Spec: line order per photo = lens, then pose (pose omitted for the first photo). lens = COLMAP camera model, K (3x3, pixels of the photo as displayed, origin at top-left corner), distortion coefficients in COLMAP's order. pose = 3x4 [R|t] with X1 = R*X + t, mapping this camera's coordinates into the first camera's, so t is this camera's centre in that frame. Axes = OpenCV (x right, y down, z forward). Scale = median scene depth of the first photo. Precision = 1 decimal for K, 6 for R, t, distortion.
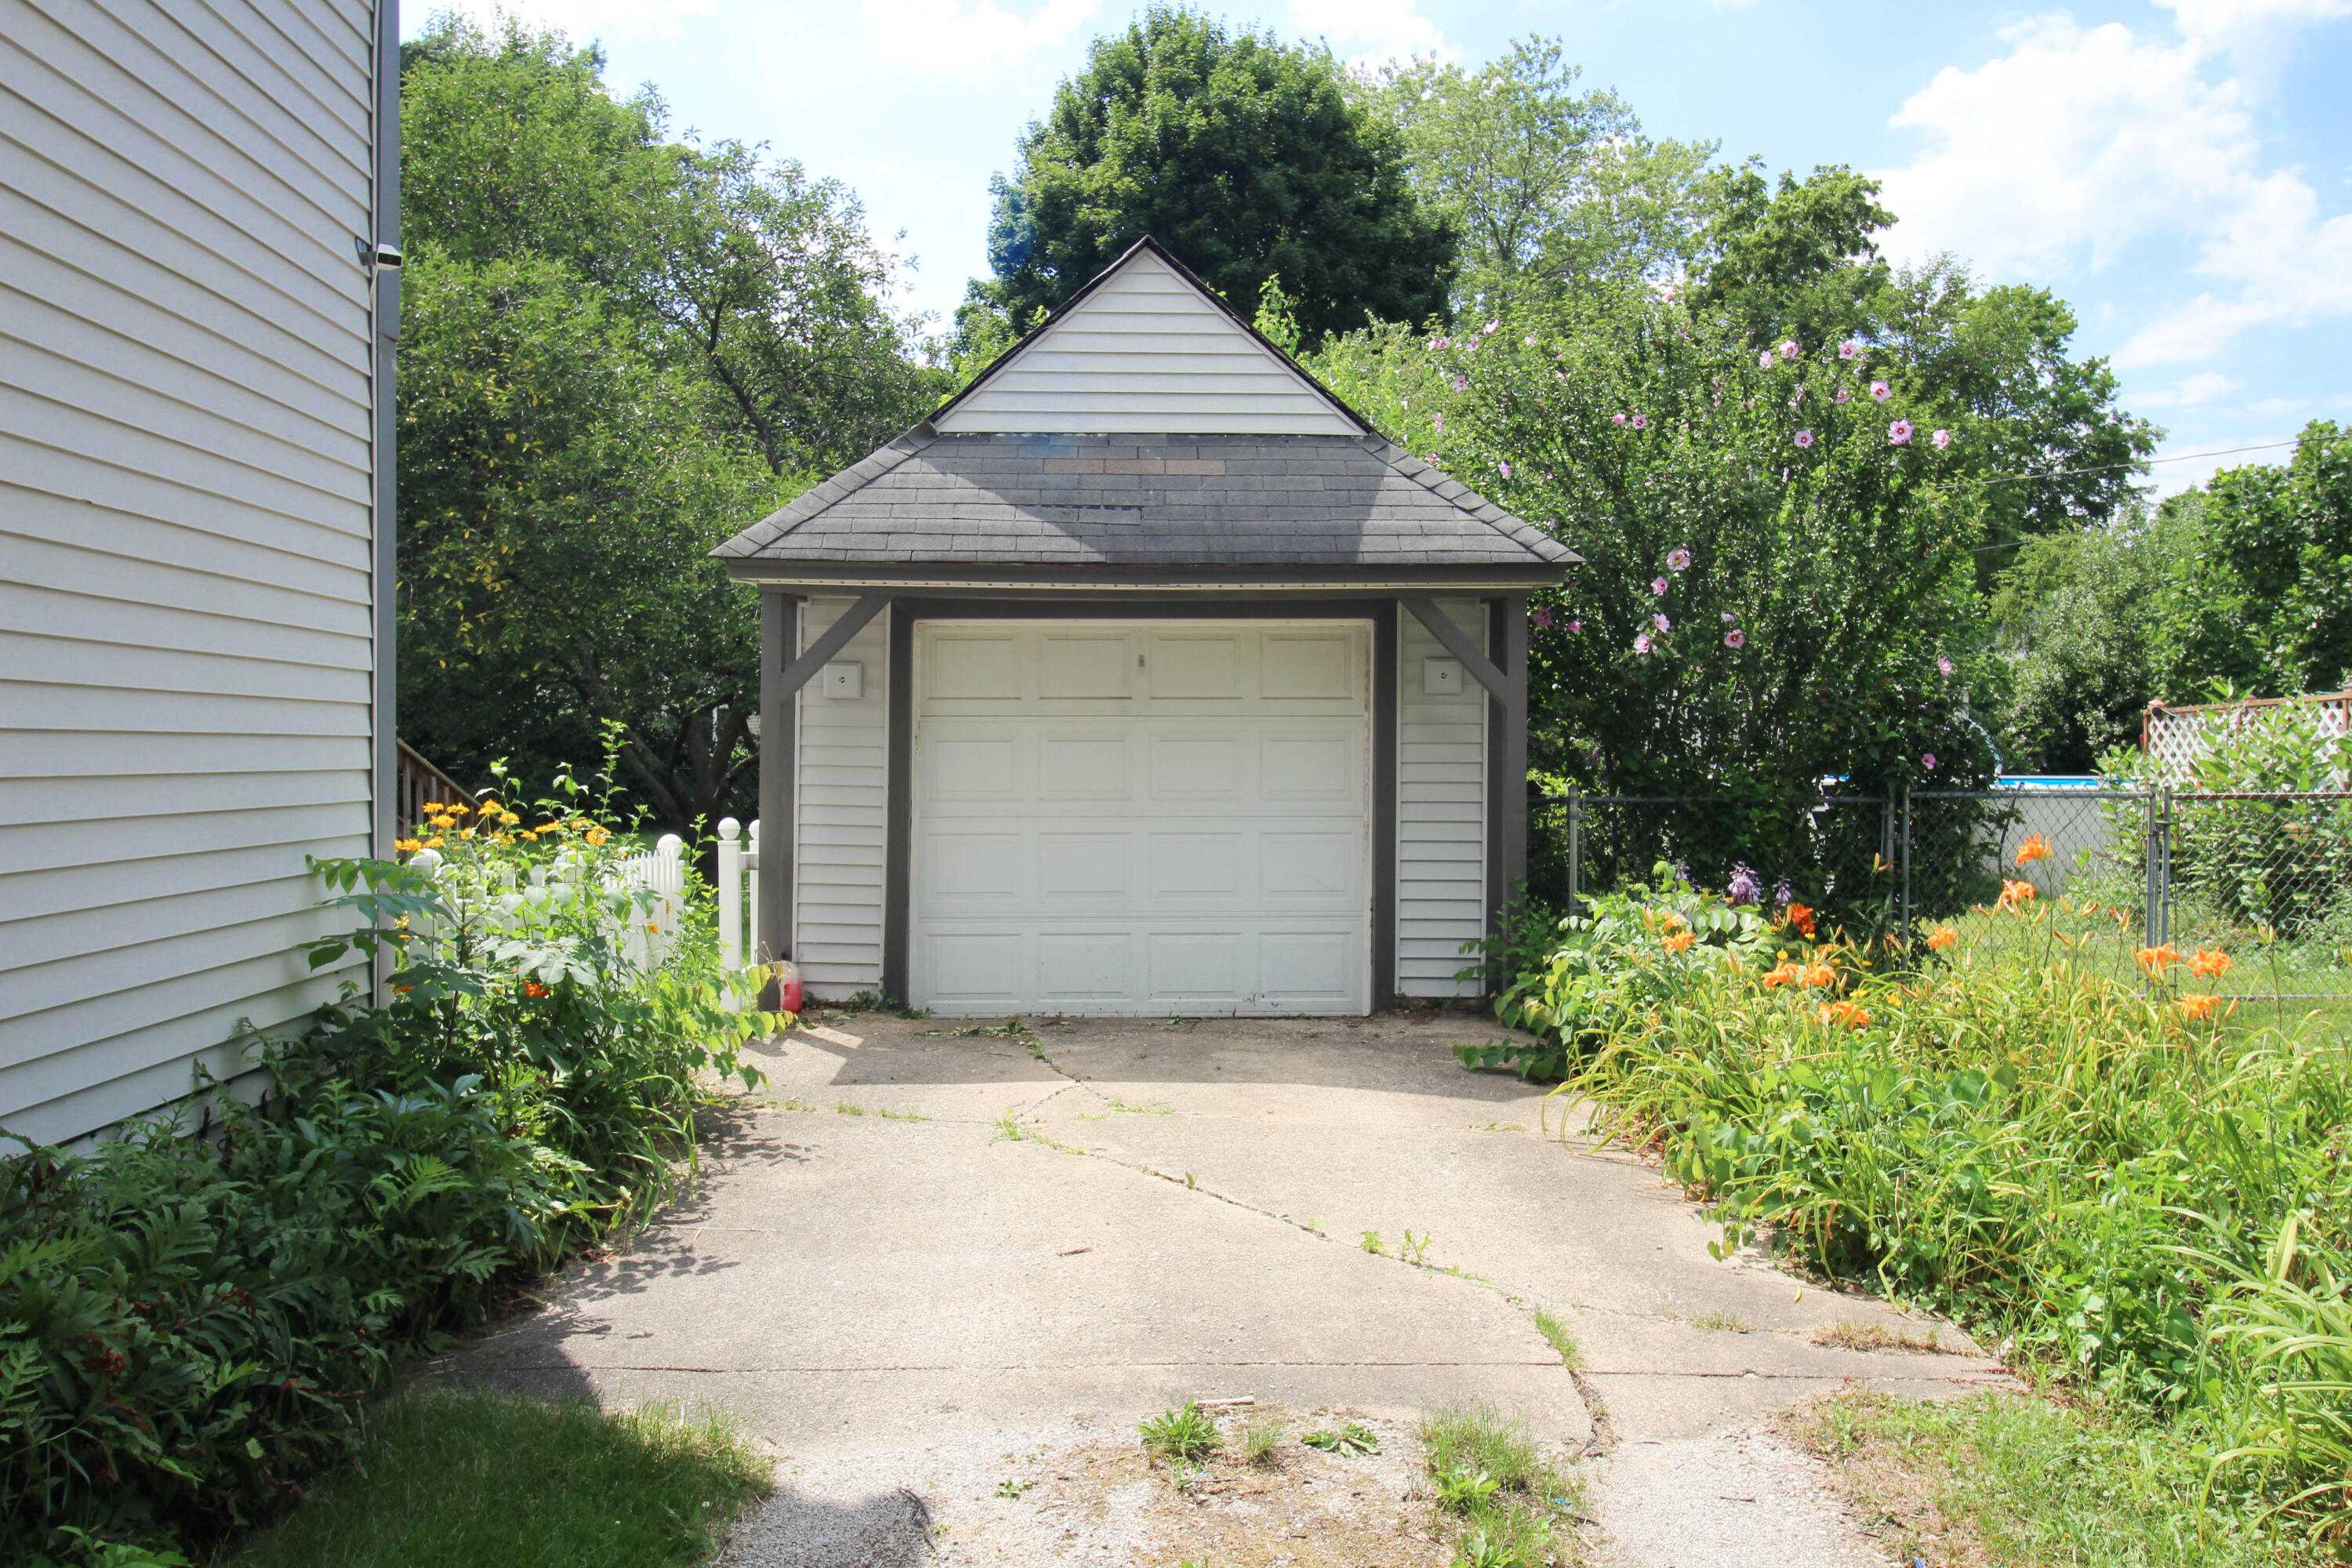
lens RADIAL K [[1850.1, 0, 1175.3], [0, 1850.1, 781.4], [0, 0, 1]] dist [0.004447, 0.000593]
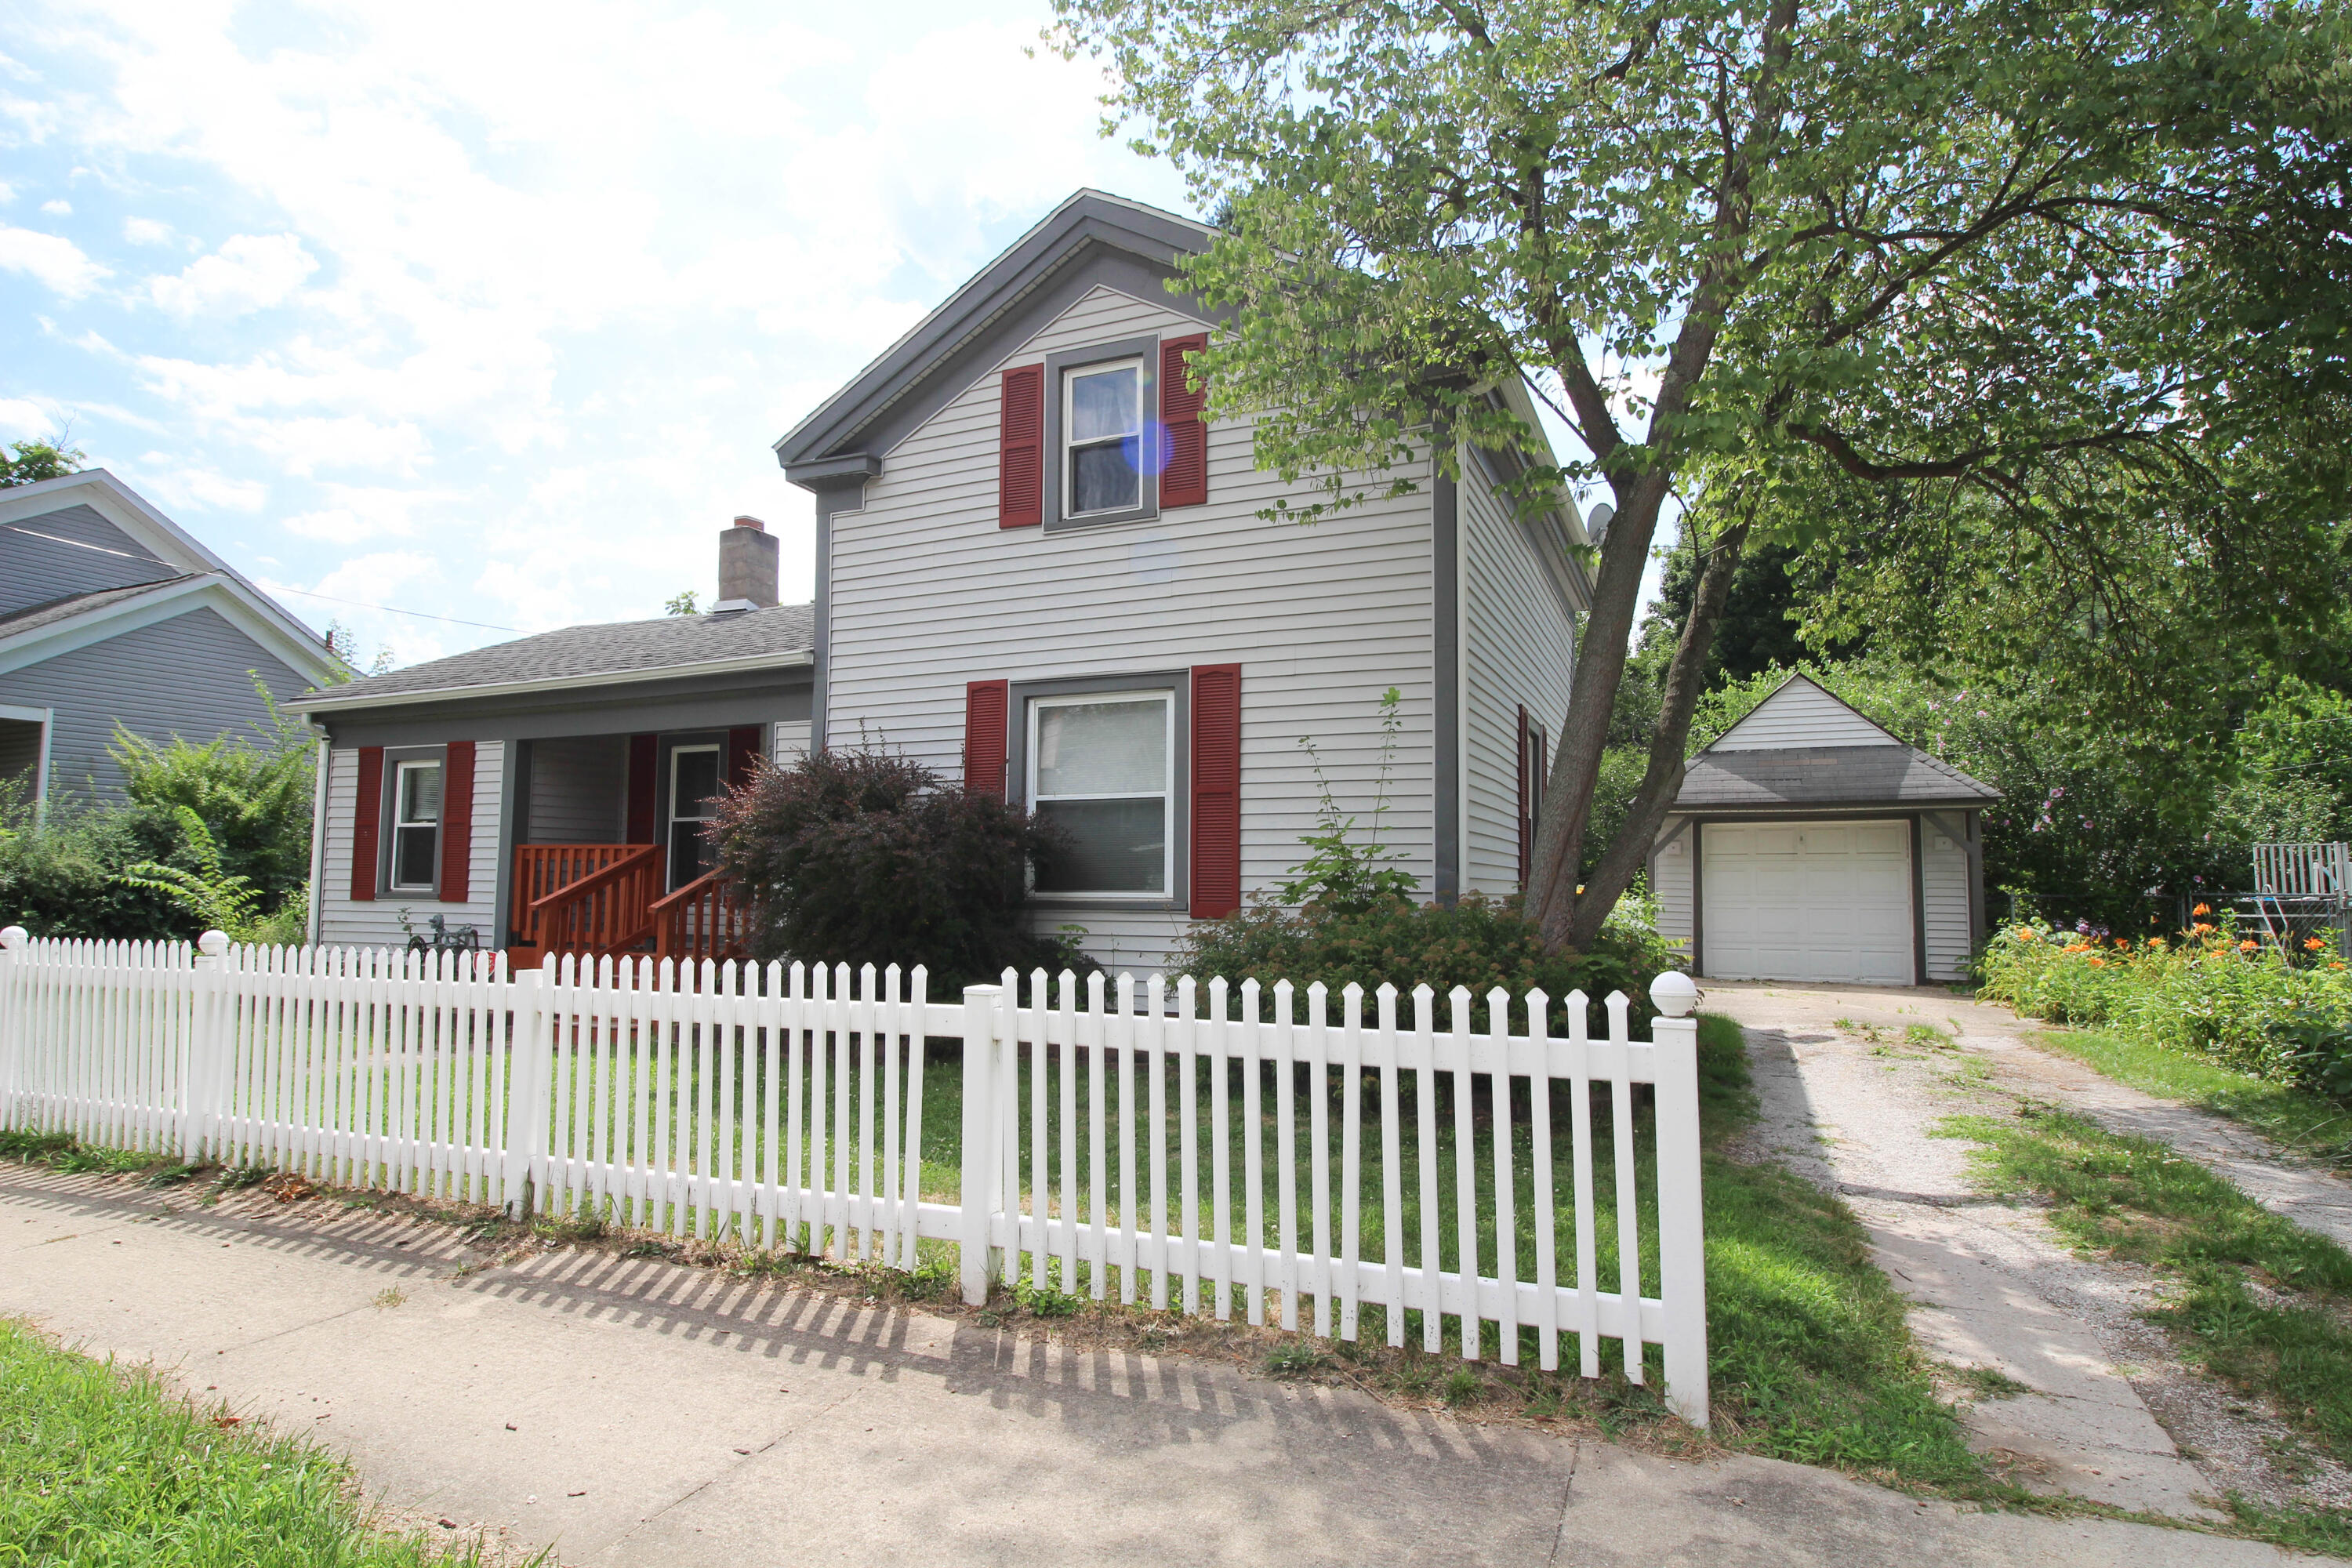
lens RADIAL K [[1274.4, 0, 1171.5], [0, 1274.4, 790.9], [0, 0, 1]] dist [-0.005788, -0.001208]
pose [[0.902304, -0.030423, -0.430025, -0.046743], [-0.011892, 0.995371, -0.095372, 0.044729], [0.430936, 0.091168, 0.897765, -0.923135]]
